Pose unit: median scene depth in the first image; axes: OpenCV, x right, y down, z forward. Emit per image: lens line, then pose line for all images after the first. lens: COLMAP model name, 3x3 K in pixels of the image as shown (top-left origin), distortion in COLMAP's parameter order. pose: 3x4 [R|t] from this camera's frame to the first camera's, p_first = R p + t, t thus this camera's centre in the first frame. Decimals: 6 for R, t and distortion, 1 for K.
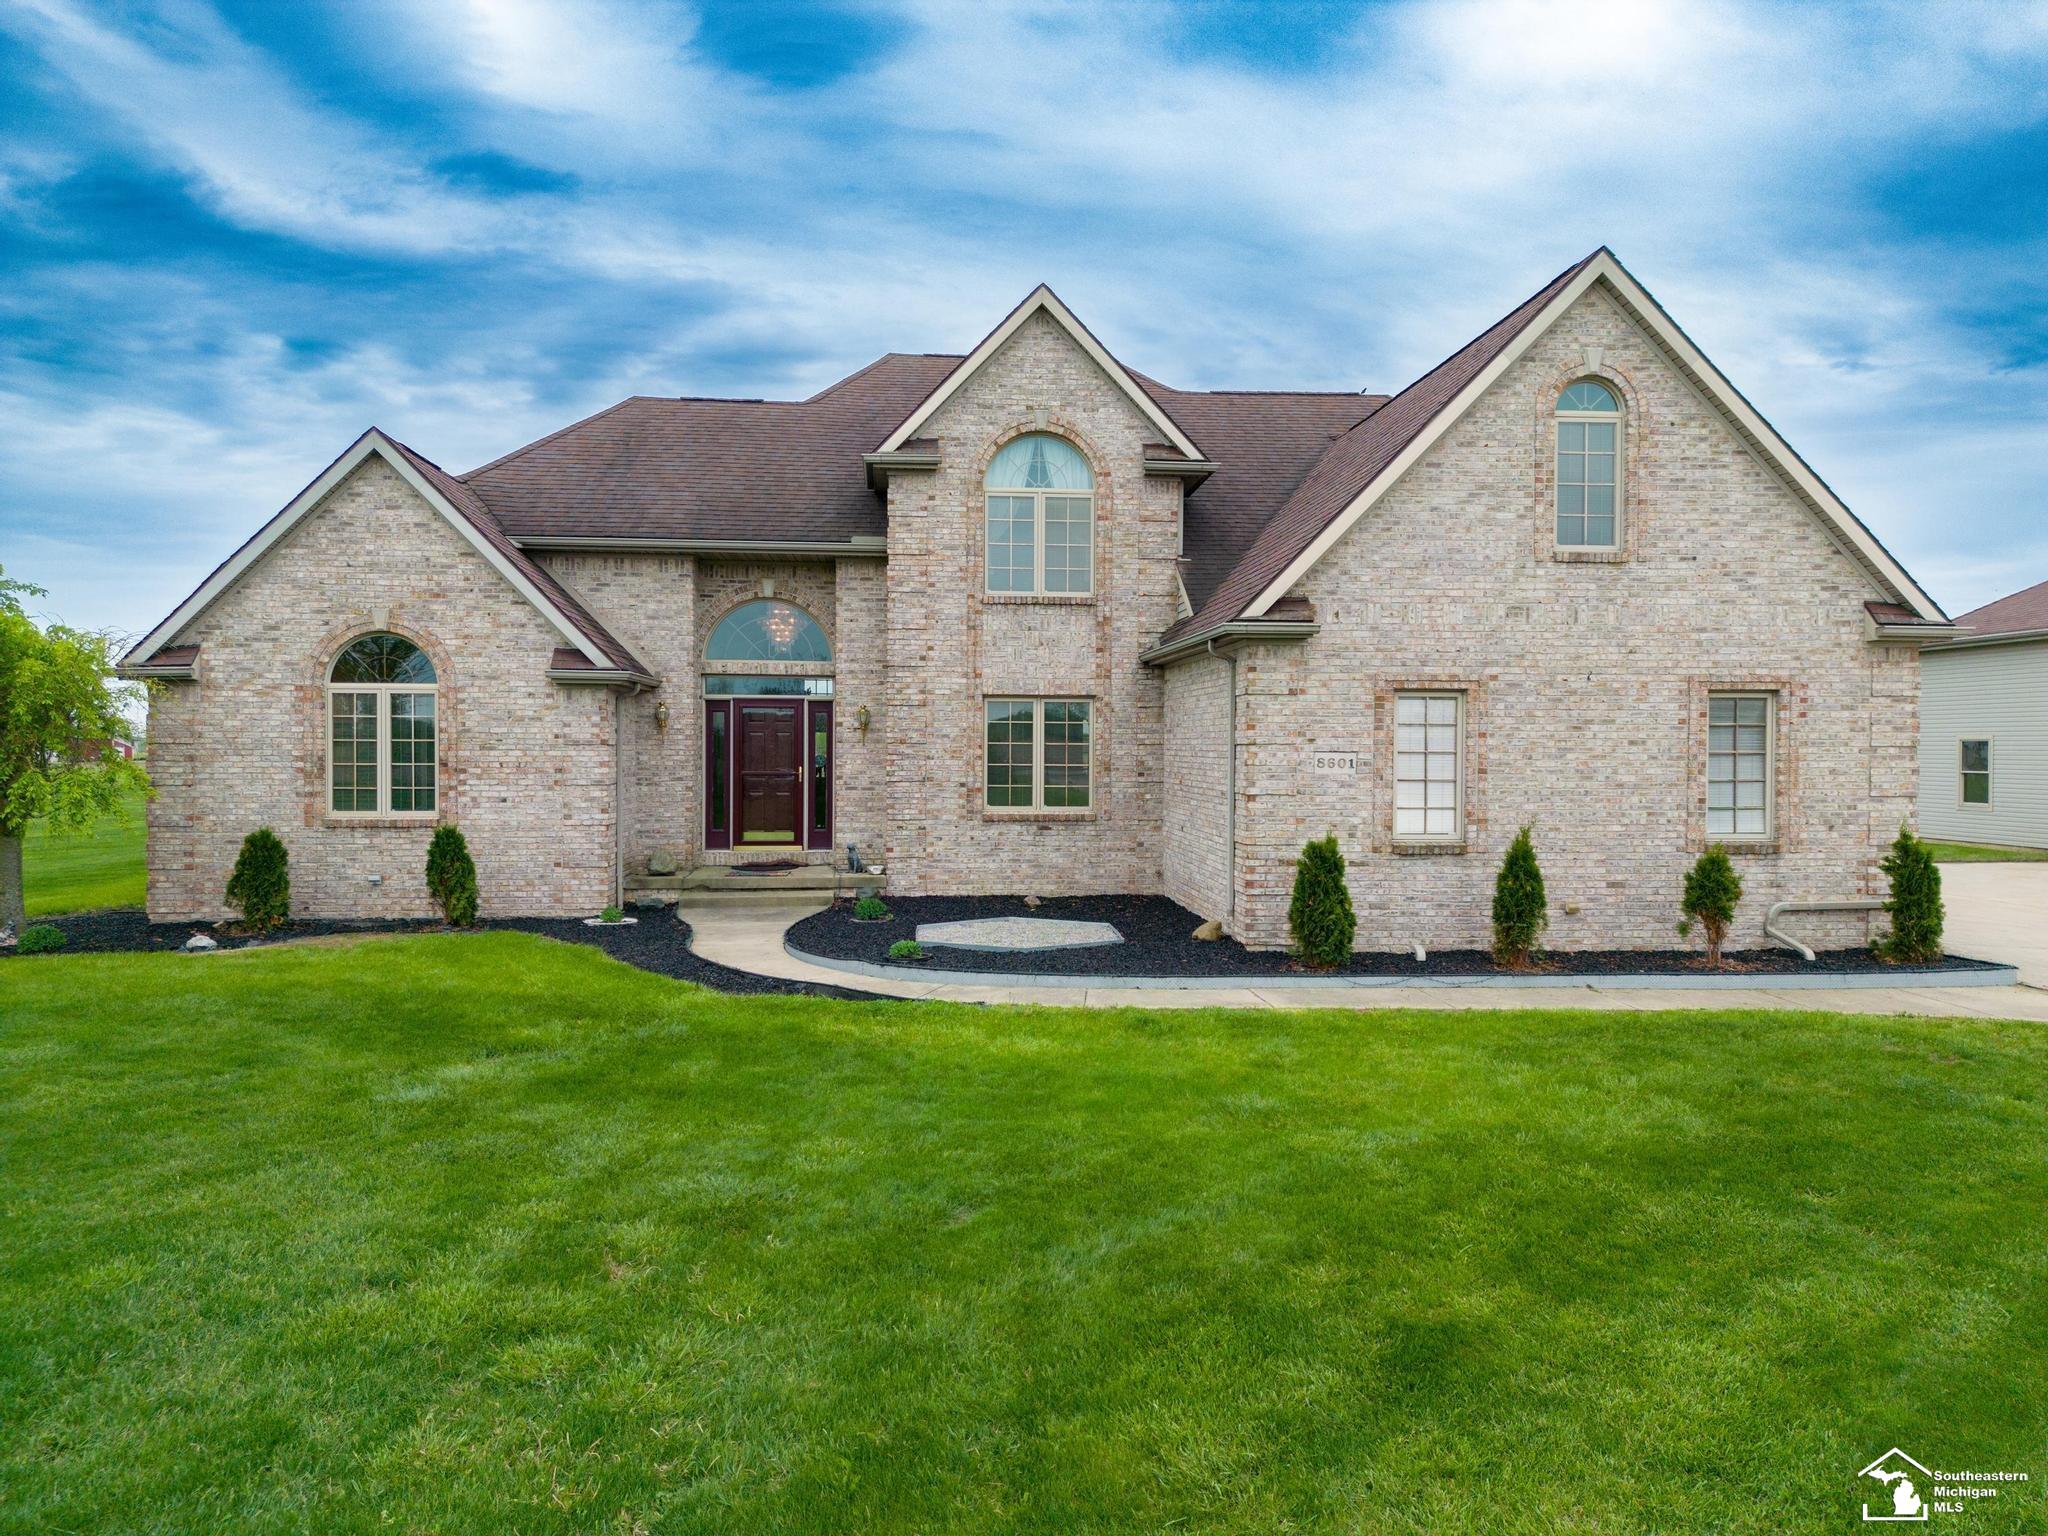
lens RADIAL K [[1445.9, 0, 1081.0], [0, 1445.9, 768.5], [0, 0, 1]] dist [0.020123, -0.033870]
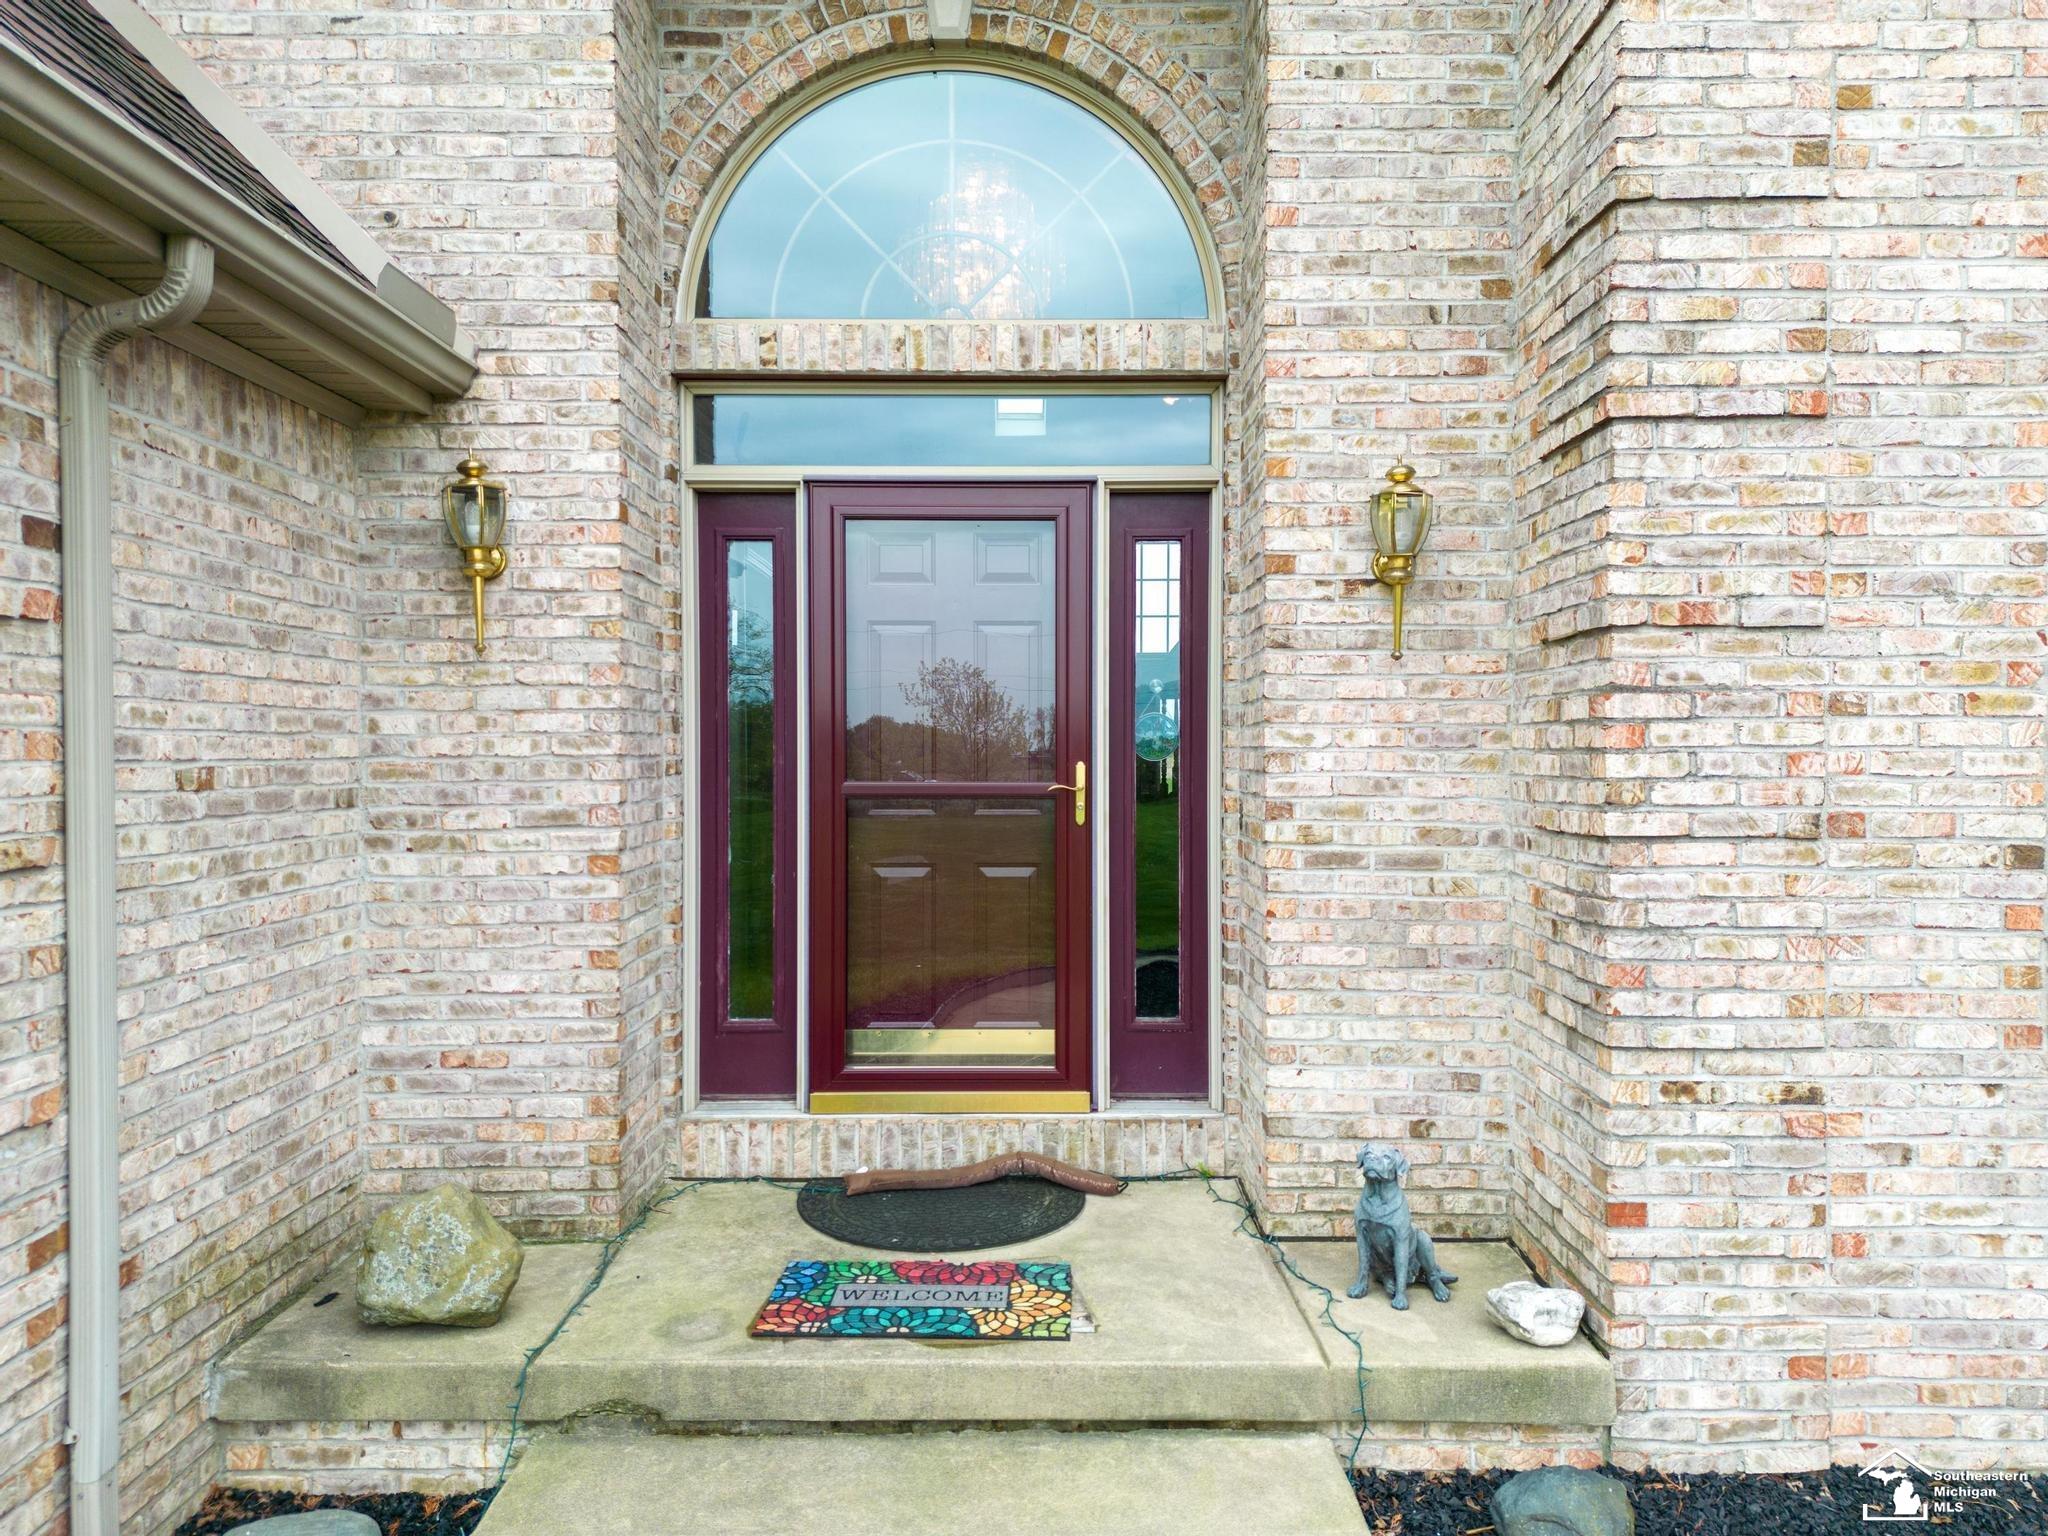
lens RADIAL K [[1445.9, 0, 1028.0], [0, 1445.9, 765.3], [0, 0, 1]] dist [0.020123, -0.033870]
pose [[0.992583, -0.004333, -0.121488, -0.234121], [0.004308, 0.999991, -0.000474, -0.000683], [0.121488, -0.000053, 0.992593, 1.026378]]
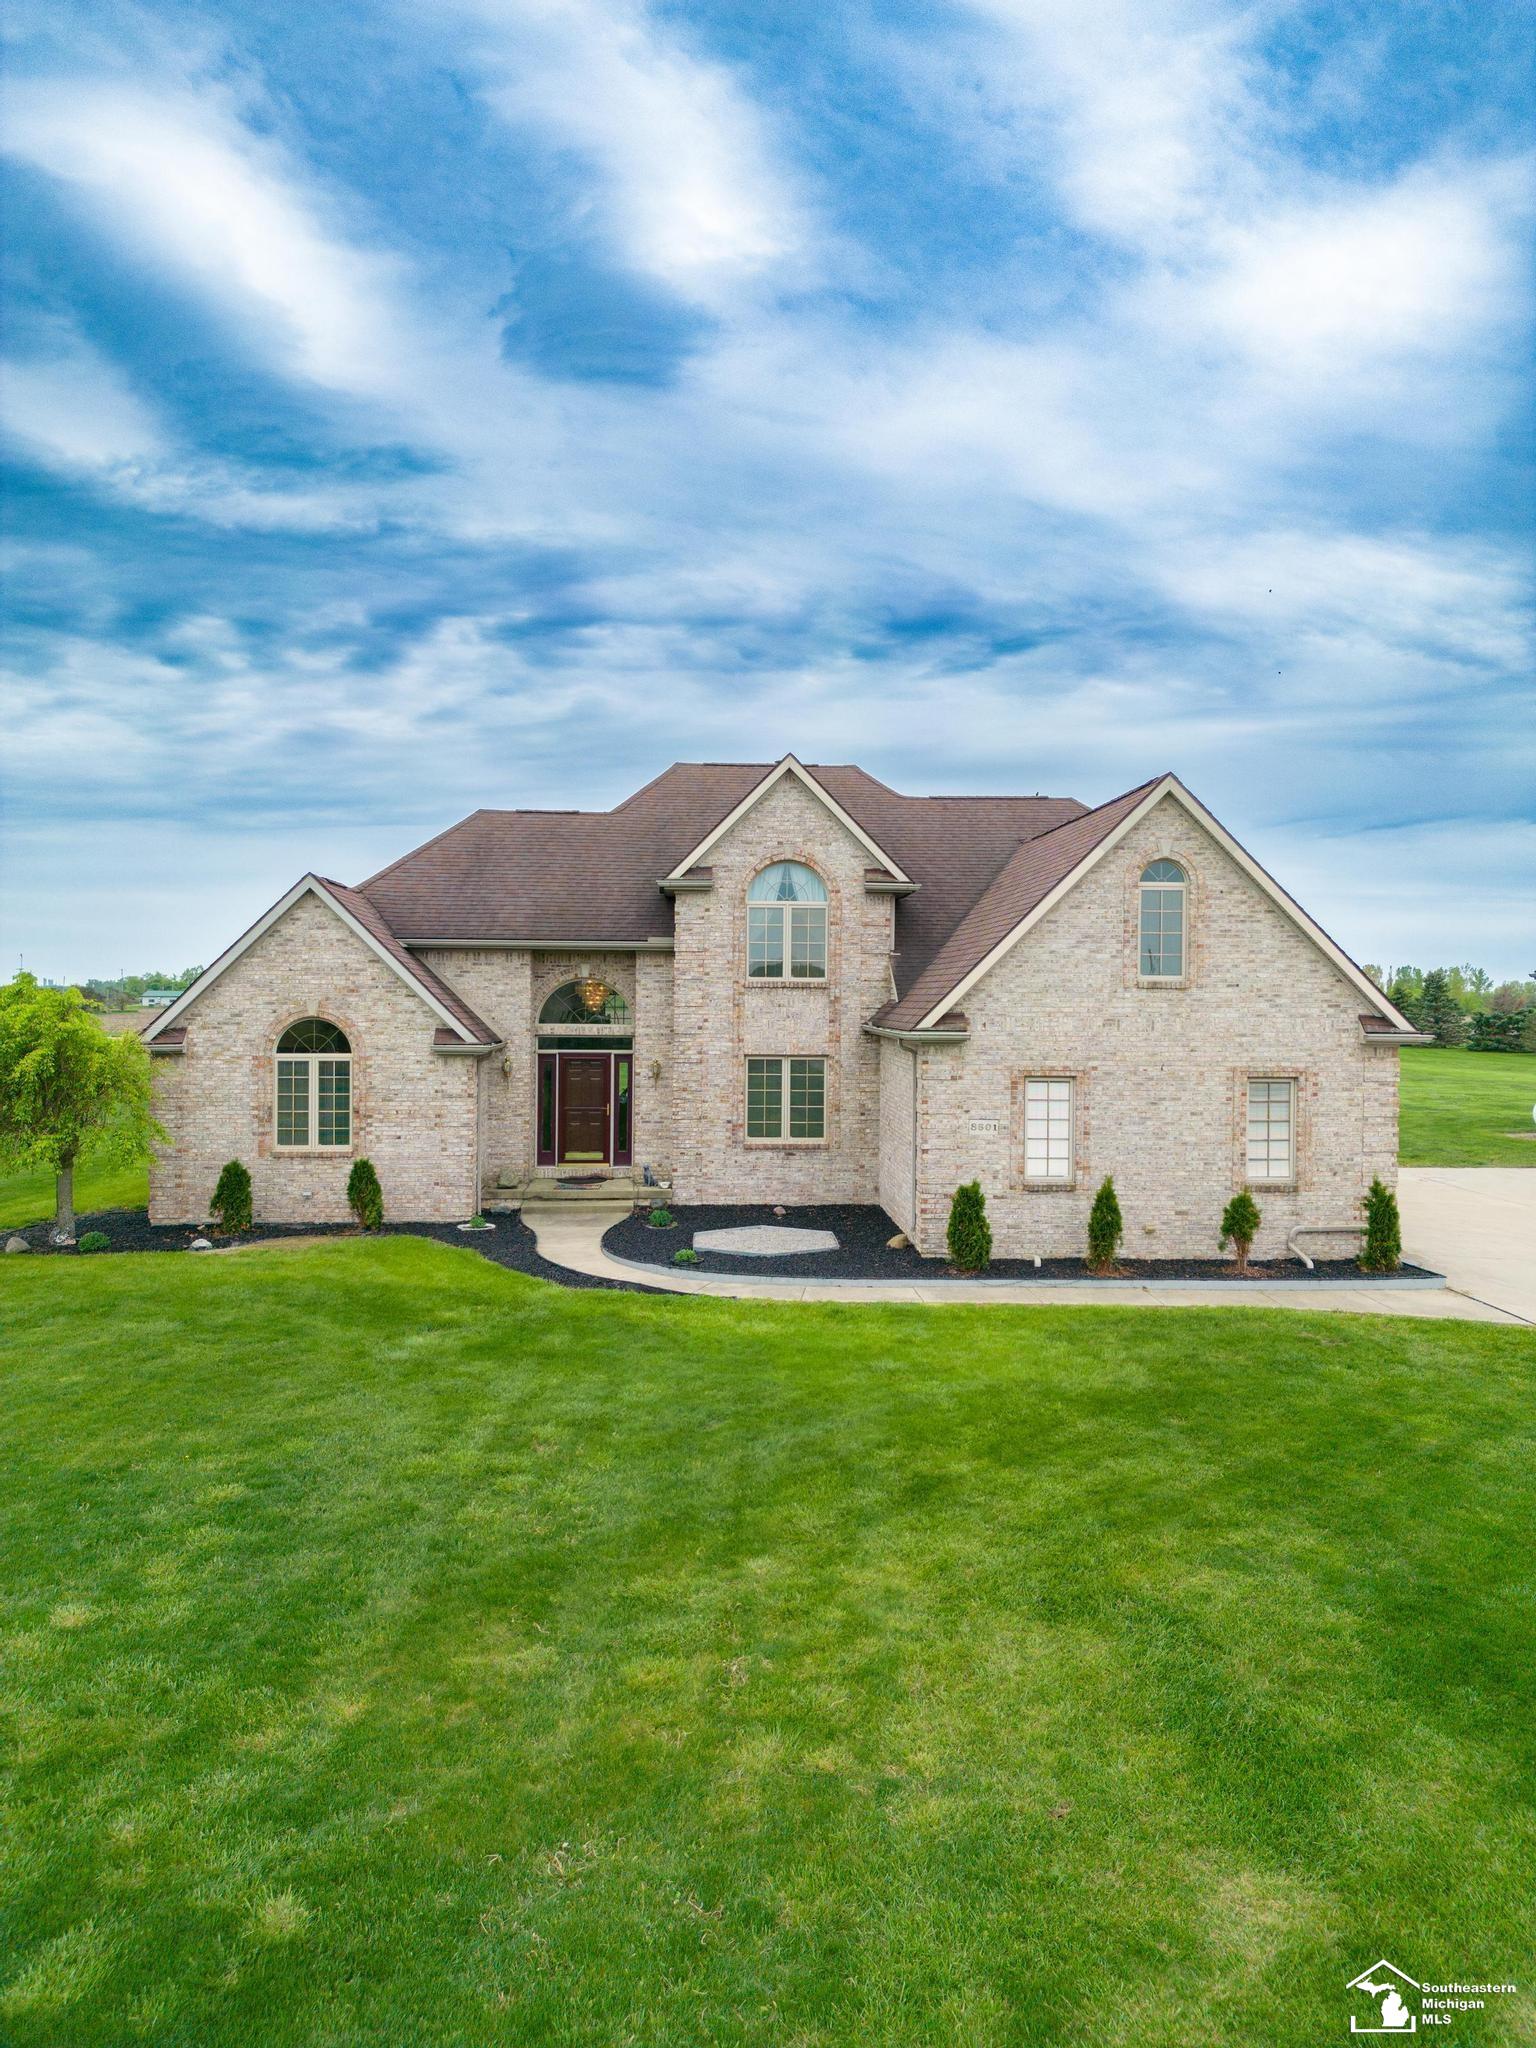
lens RADIAL K [[1445.9, 0, 821.6], [0, 1445.9, 1017.2], [0, 0, 1]] dist [0.020123, -0.033870]
pose [[0.999555, 0.004495, -0.029480, 0.054962], [-0.004514, 0.999990, -0.000555, -0.109108], [0.029477, 0.000688, 0.999565, -0.434028]]
